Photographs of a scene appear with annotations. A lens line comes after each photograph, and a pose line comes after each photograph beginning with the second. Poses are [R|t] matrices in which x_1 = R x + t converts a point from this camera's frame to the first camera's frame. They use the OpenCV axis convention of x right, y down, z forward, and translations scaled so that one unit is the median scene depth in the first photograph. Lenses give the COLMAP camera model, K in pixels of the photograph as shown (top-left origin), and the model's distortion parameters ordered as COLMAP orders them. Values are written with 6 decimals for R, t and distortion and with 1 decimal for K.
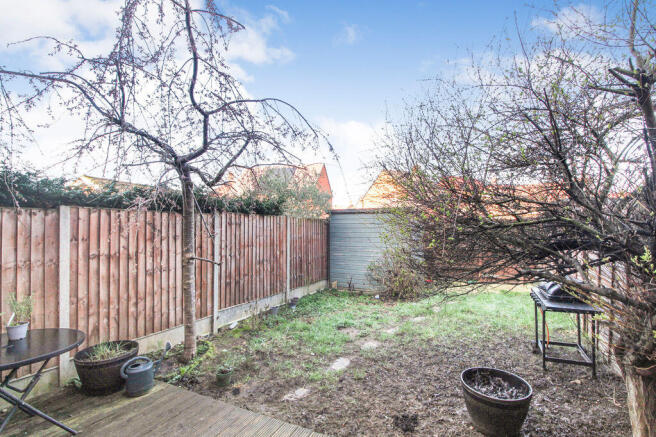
lens RADIAL K [[303.1, 0, 328.0], [0, 303.1, 218.5], [0, 0, 1]] dist [-0.019003, -0.001229]
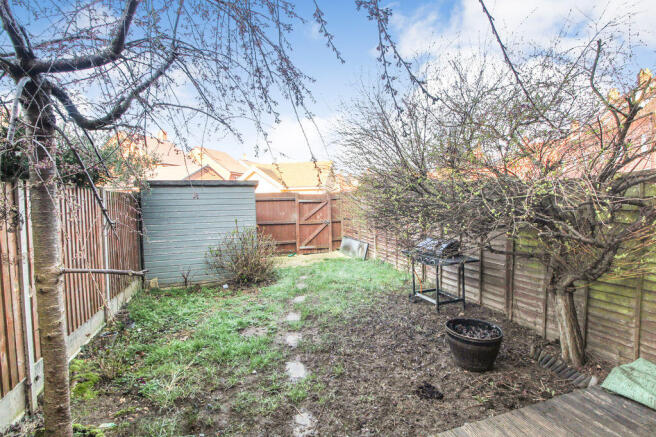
lens RADIAL K [[322.6, 0, 349.0], [0, 322.6, 210.6], [0, 0, 1]] dist [-0.020819, -0.001218]
pose [[0.711036, -0.038110, 0.702122, -0.353409], [0.001134, 0.998591, 0.053054, 0.003831], [-0.703155, -0.036927, 0.710077, 0.232024]]
